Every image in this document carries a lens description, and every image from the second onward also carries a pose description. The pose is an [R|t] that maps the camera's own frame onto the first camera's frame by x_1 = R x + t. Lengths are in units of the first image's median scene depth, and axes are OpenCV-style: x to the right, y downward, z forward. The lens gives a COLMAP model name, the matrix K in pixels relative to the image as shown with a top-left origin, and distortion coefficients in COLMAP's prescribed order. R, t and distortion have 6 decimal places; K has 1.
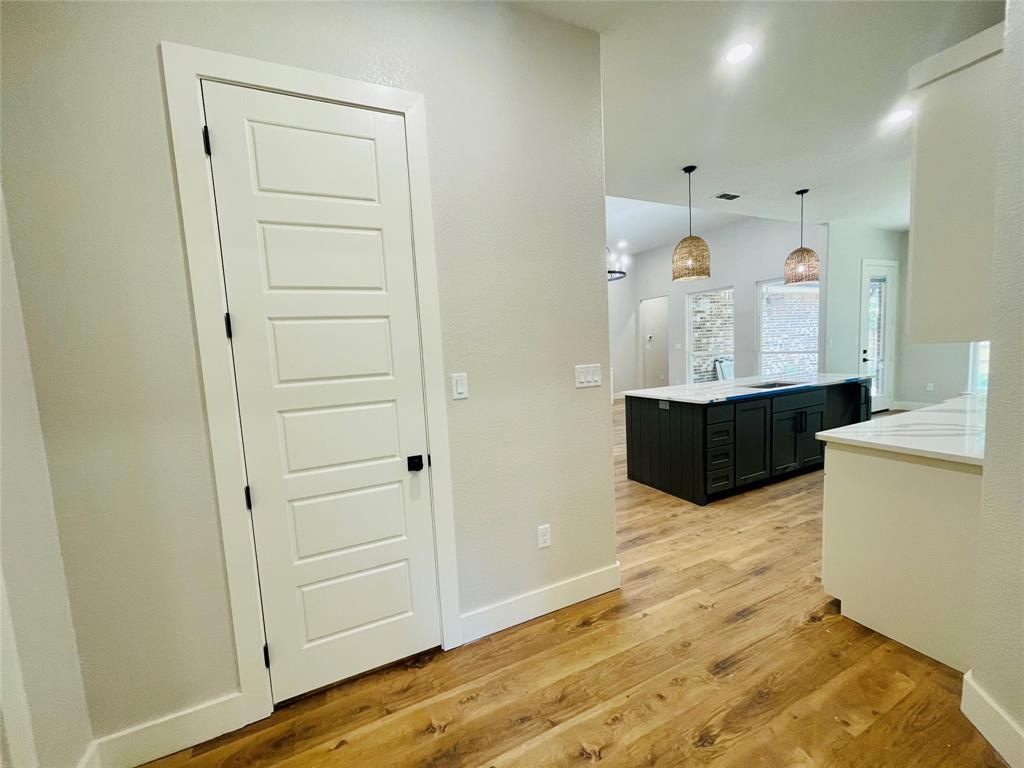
lens RADIAL K [[413.2, 0, 513.7], [0, 413.2, 387.1], [0, 0, 1]] dist [-0.001104, 0.000815]
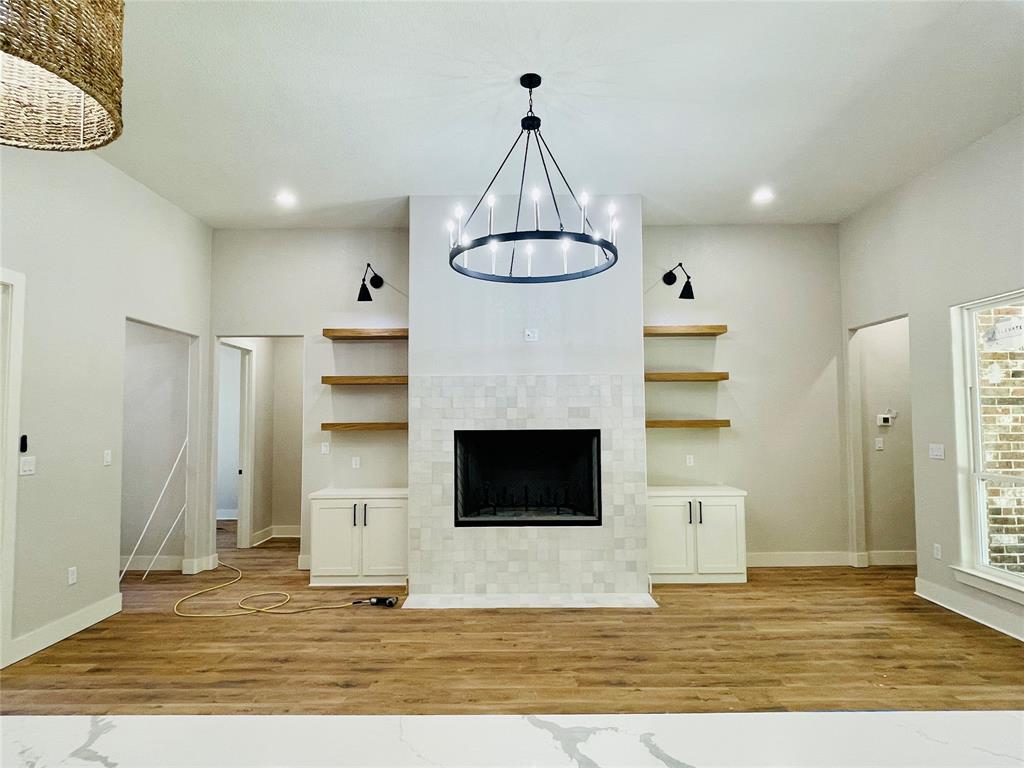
lens RADIAL K [[587.5, 0, 508.6], [0, 587.5, 388.8], [0, 0, 1]] dist [-0.001687, -0.000938]
pose [[0.898444, 0.023637, -0.438451, 0.634777], [-0.082456, 0.989868, -0.115598, -0.137000], [0.431276, 0.140011, 0.891290, 0.836197]]
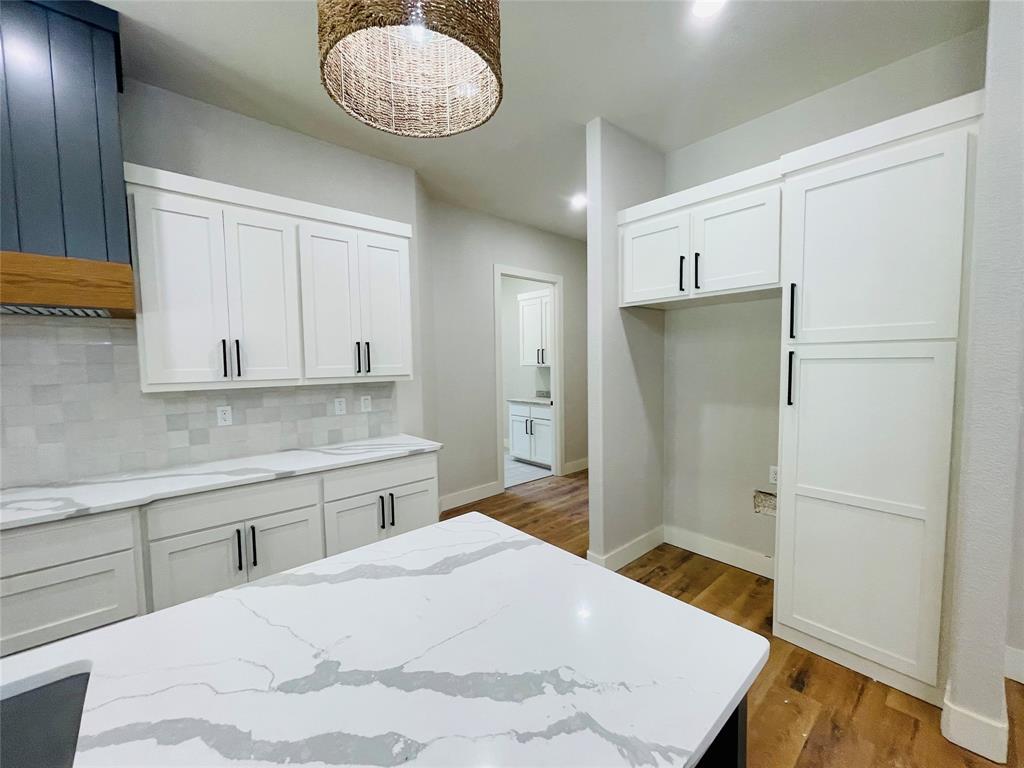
lens RADIAL K [[413.2, 0, 511.8], [0, 413.2, 384.6], [0, 0, 1]] dist [-0.001104, 0.000815]
pose [[-0.960188, 0.081900, -0.267078, 0.414998], [0.038092, 0.985513, 0.165264, -0.140470], [0.276744, 0.148511, -0.949398, 1.121090]]
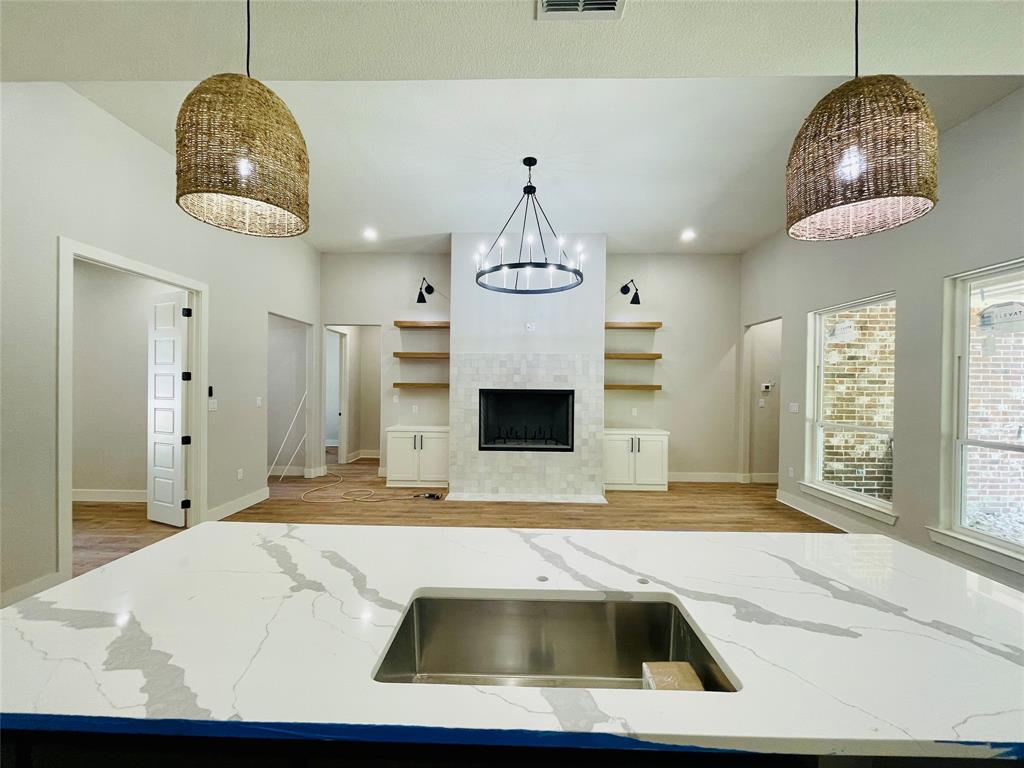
lens RADIAL K [[413.2, 0, 511.6], [0, 413.2, 388.3], [0, 0, 1]] dist [-0.001104, 0.000815]
pose [[0.887995, 0.065612, -0.455148, 0.694288], [-0.100764, 0.993478, -0.053374, -0.124788], [0.448678, 0.093258, 0.888815, 0.757940]]
